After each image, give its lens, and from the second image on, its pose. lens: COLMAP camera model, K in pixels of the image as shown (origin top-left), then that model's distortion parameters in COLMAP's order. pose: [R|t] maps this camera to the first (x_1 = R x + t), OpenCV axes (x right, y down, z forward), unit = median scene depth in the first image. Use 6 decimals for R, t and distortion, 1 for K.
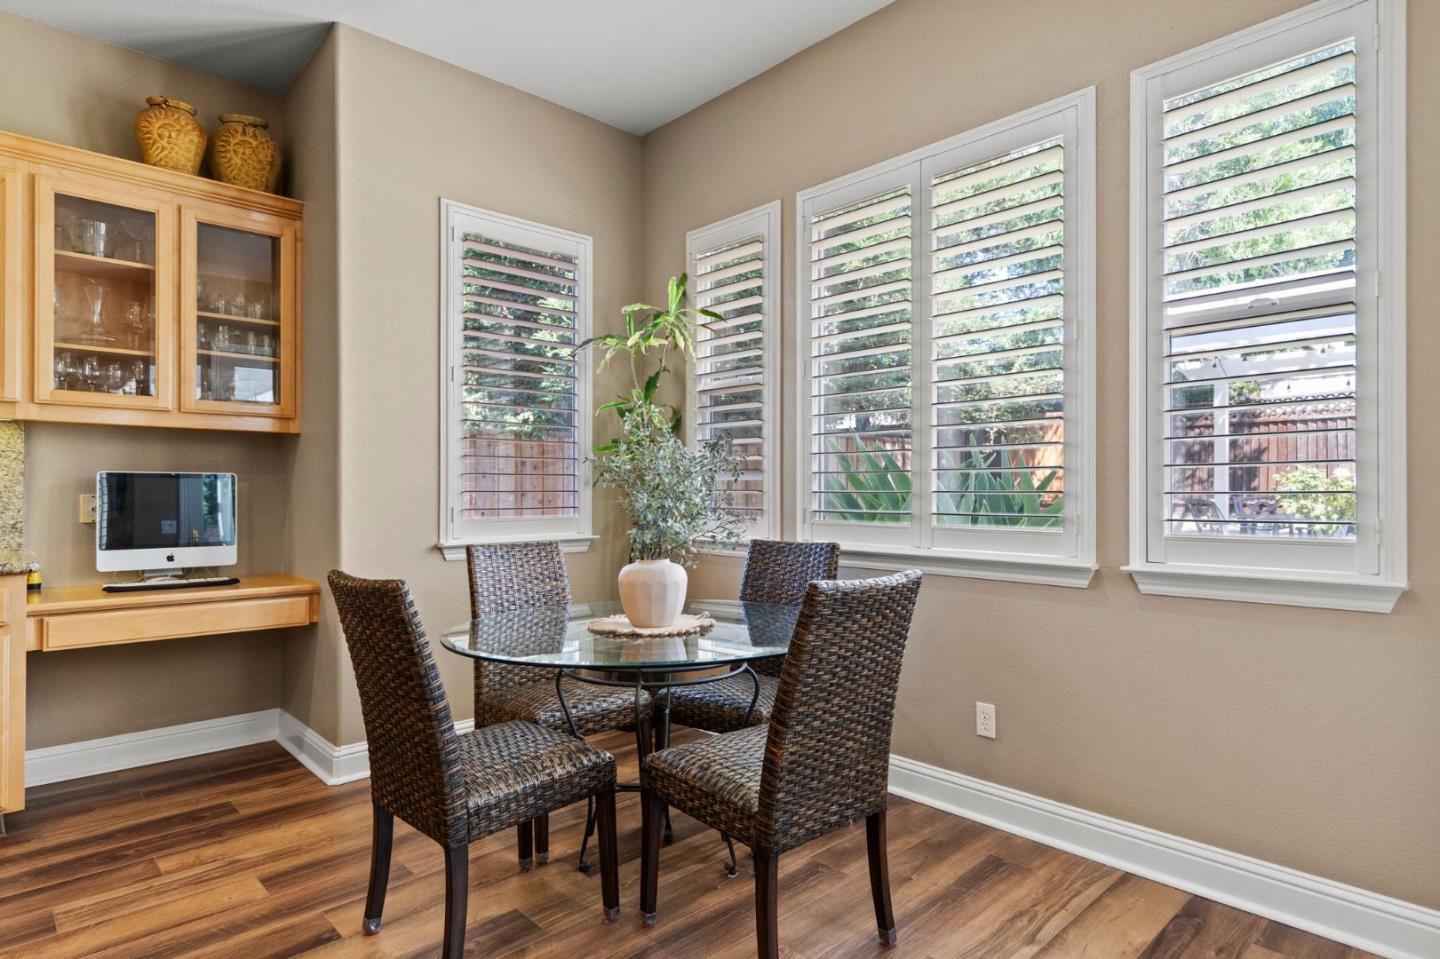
lens RADIAL K [[785.5, 0, 721.3], [0, 785.5, 487.7], [0, 0, 1]] dist [-0.000476, 0.000929]
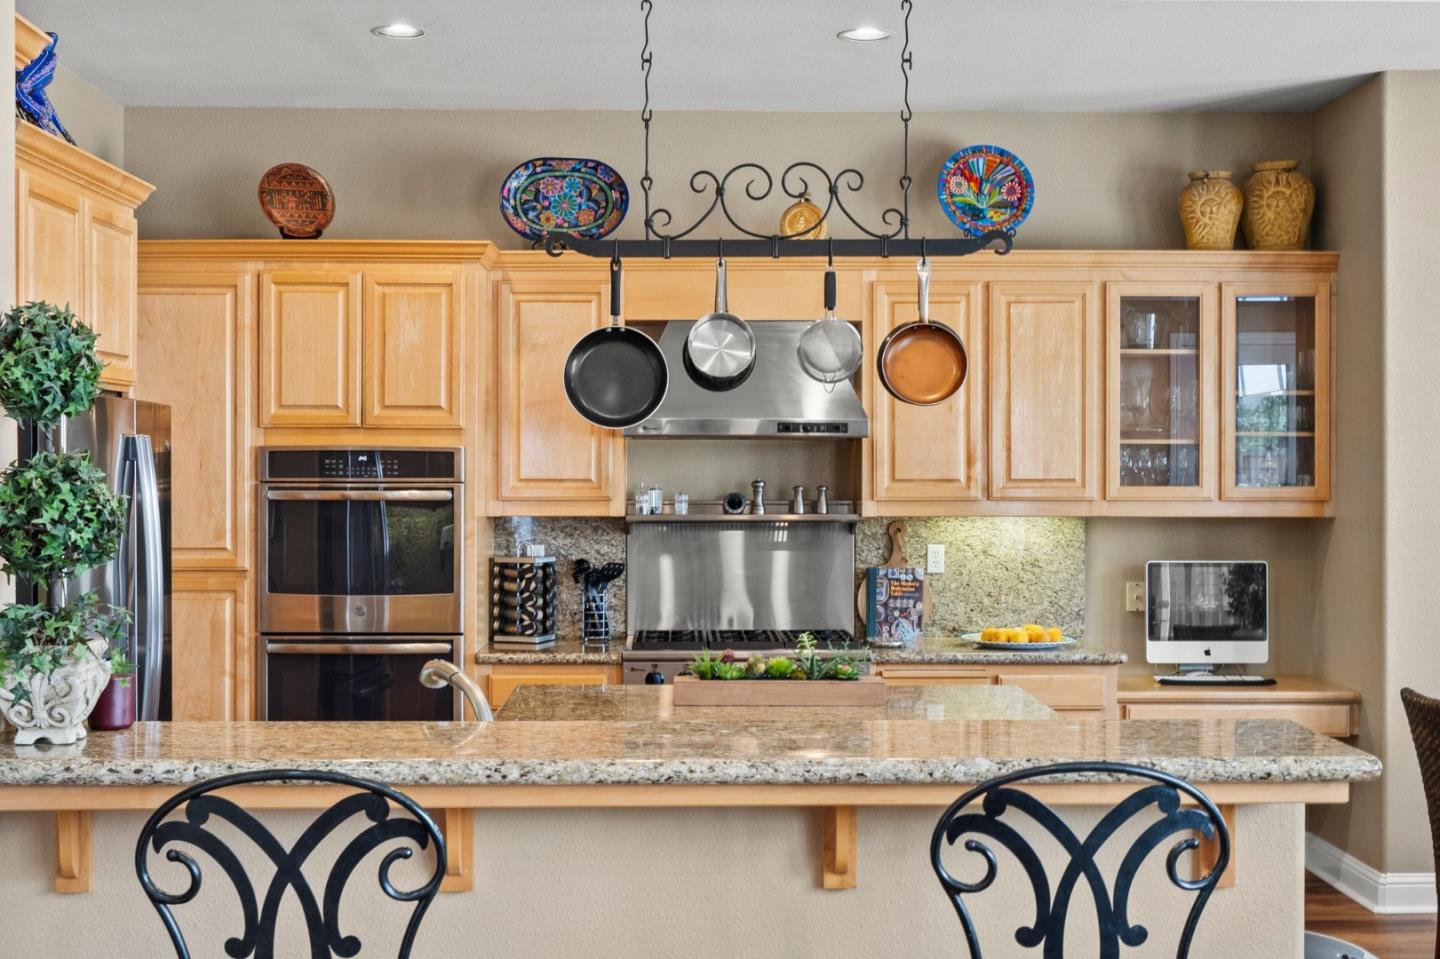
lens RADIAL K [[1886.8, 0, 720.2], [0, 1886.8, 485.5], [0, 0, 1]] dist [0.007871, 0.000000]
pose [[0.741120, 0.008258, -0.671322, 0.394901], [0.002127, 0.999890, 0.014647, -0.148485], [0.671369, -0.012283, 0.741021, -1.094920]]
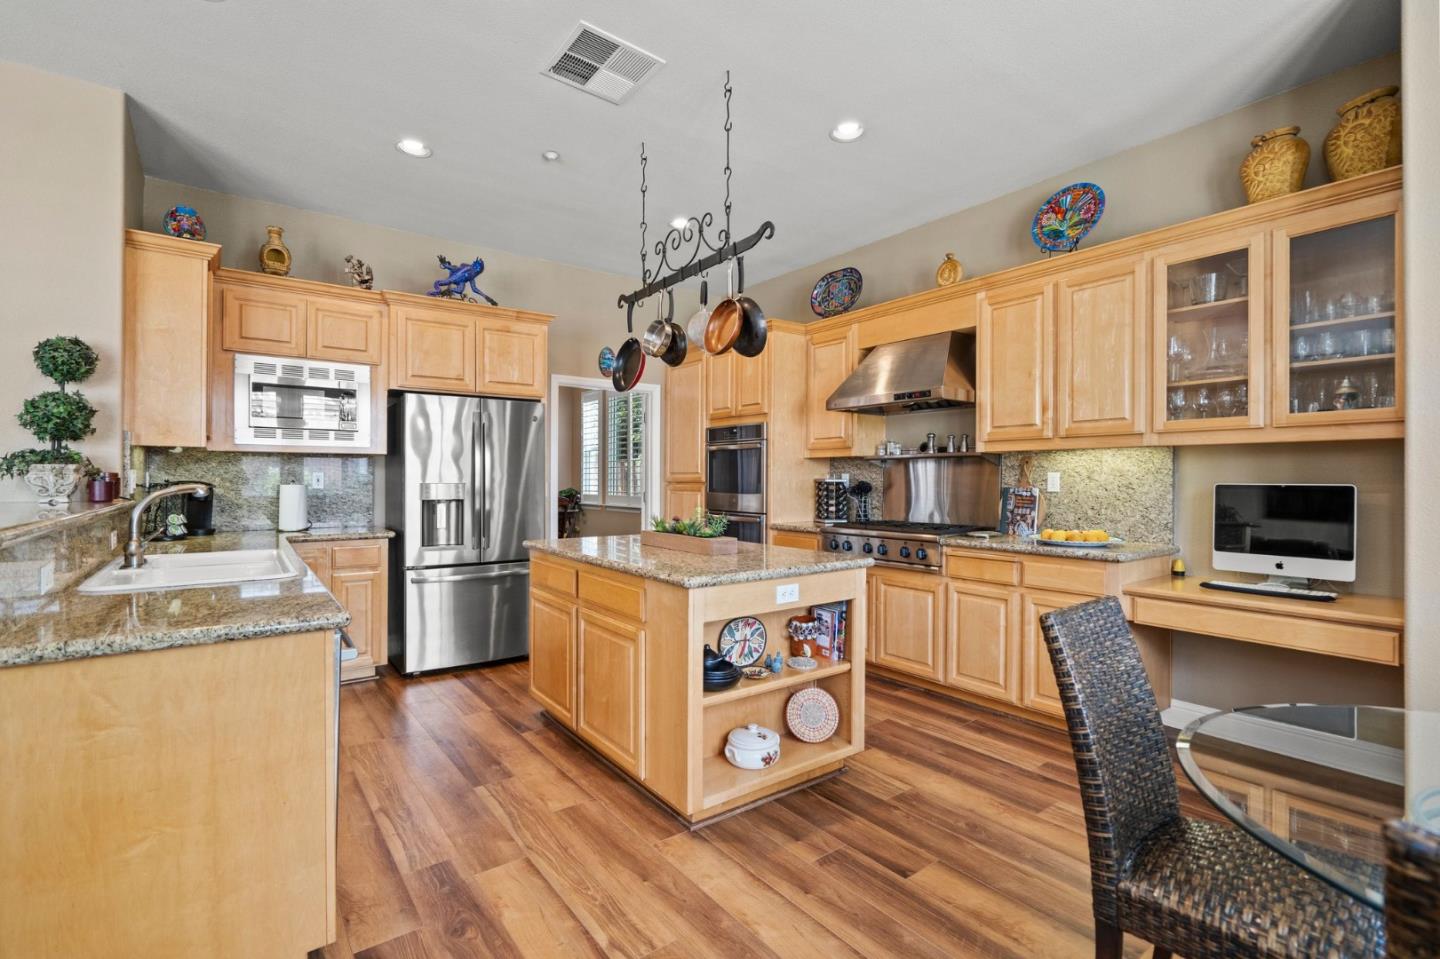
lens RADIAL K [[654.3, 0, 718.4], [0, 654.3, 477.6], [0, 0, 1]] dist [-0.003582, 0.001040]
pose [[-0.120695, -0.002031, -0.992688, 0.261775], [0.002915, 0.999993, -0.002400, -0.029332], [0.992685, -0.003183, -0.120688, 0.368187]]
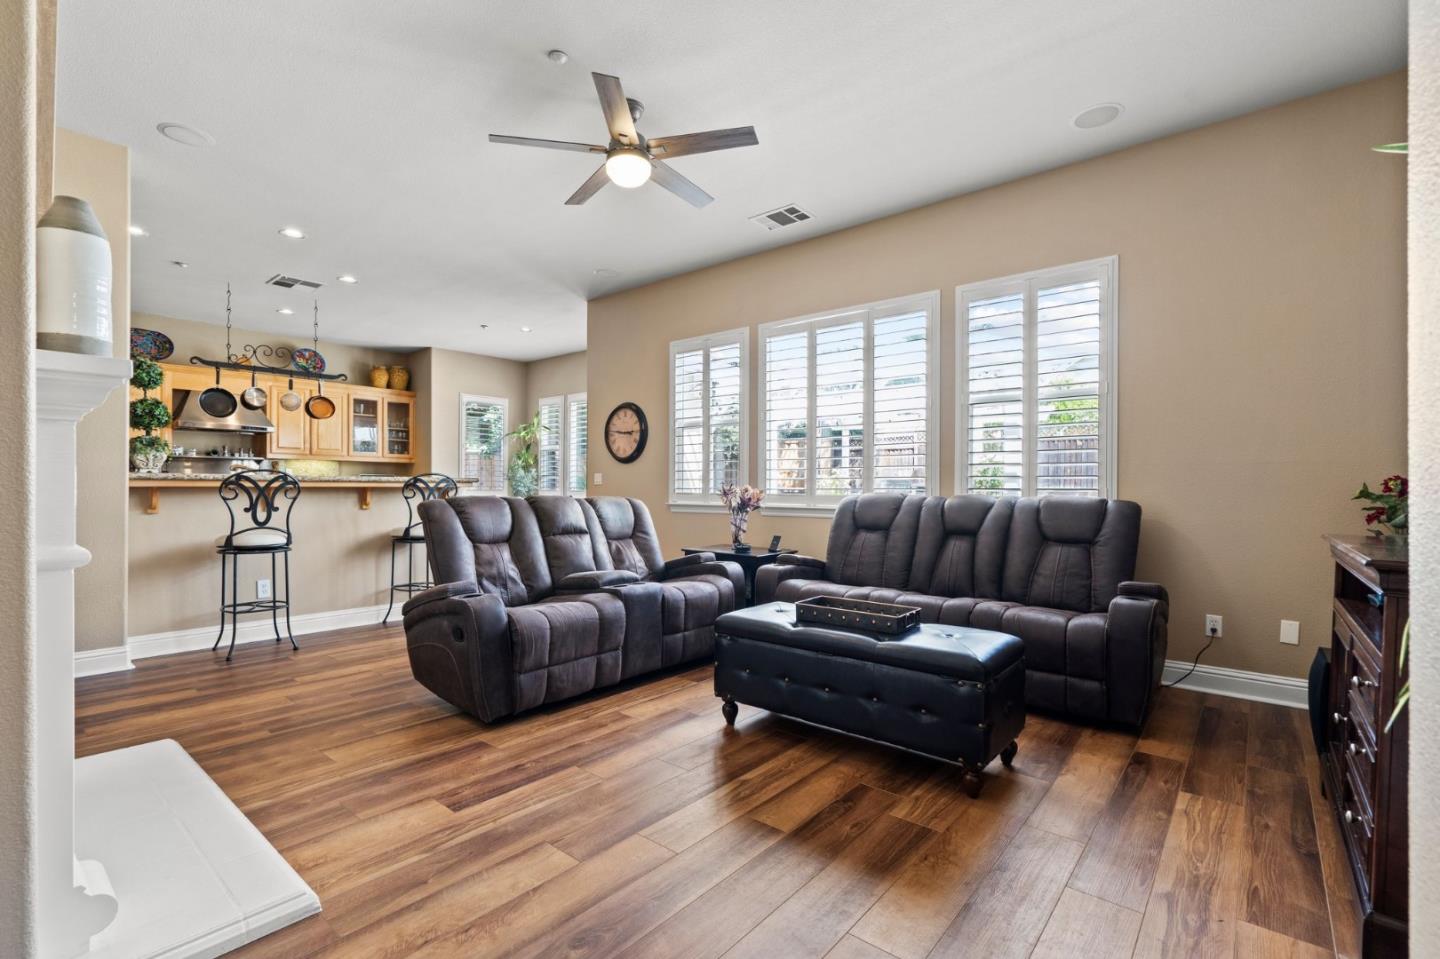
lens RADIAL K [[654.3, 0, 710.5], [0, 654.3, 488.5], [0, 0, 1]] dist [-0.003582, 0.001040]
pose [[0.995316, 0.008922, 0.096258, 0.460317], [-0.009594, 0.999933, 0.006522, 0.005324], [-0.096193, -0.007415, 0.995335, -1.971052]]
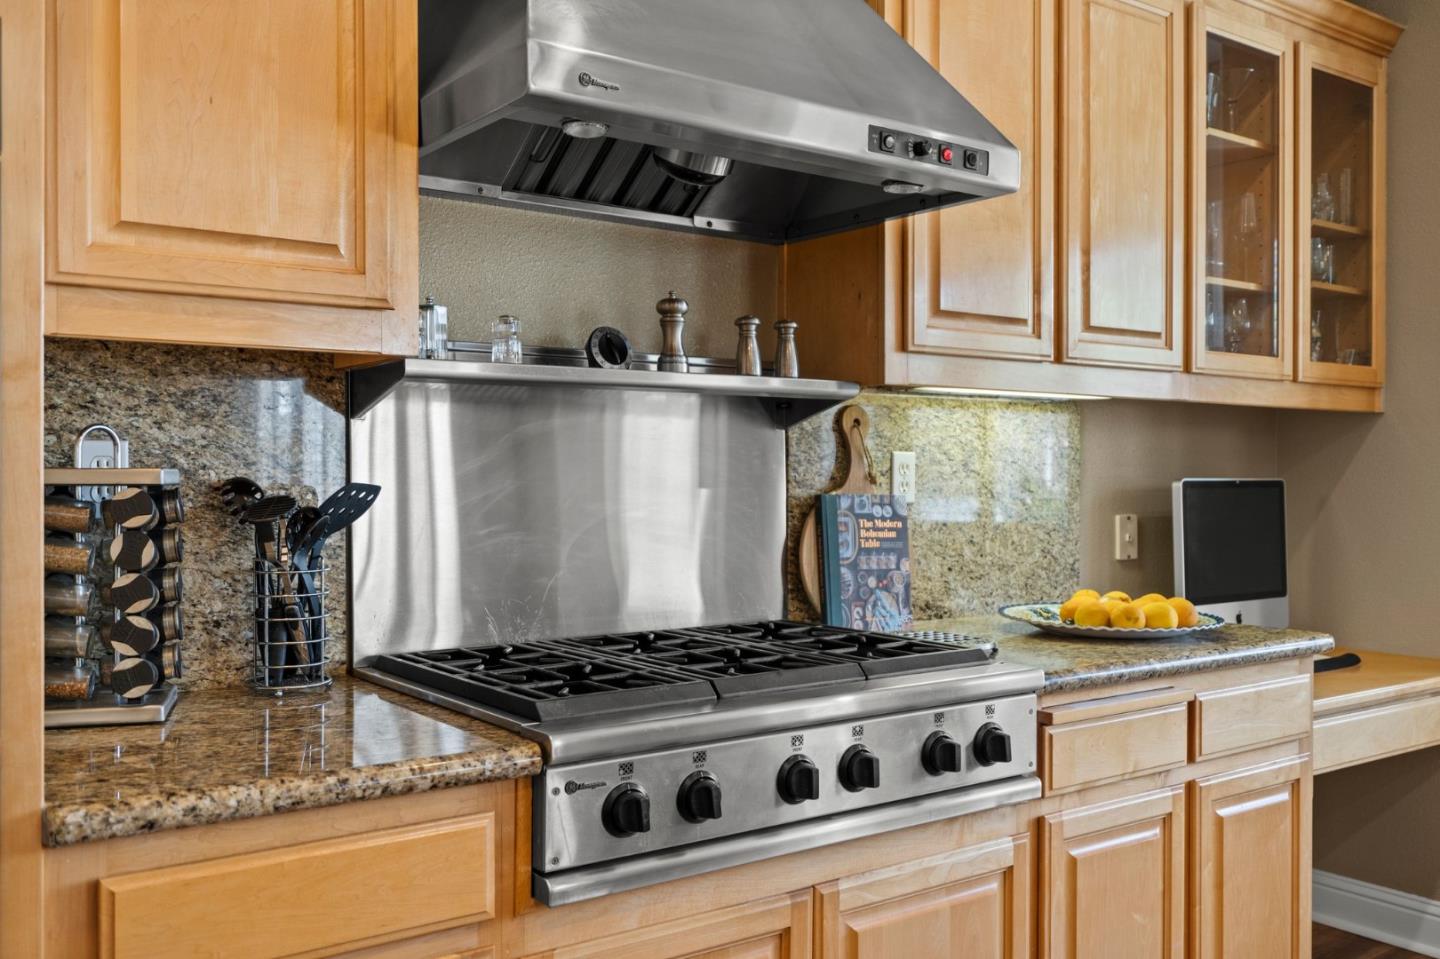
lens RADIAL K [[1302.3, 0, 726.2], [0, 1302.3, 479.9], [0, 0, 1]] dist [0.017862, 0.002717]
pose [[0.992893, 0.006050, -0.118860, -0.997887], [-0.004235, 0.999871, 0.015518, -0.033778], [0.118939, -0.014905, 0.992790, -0.062748]]
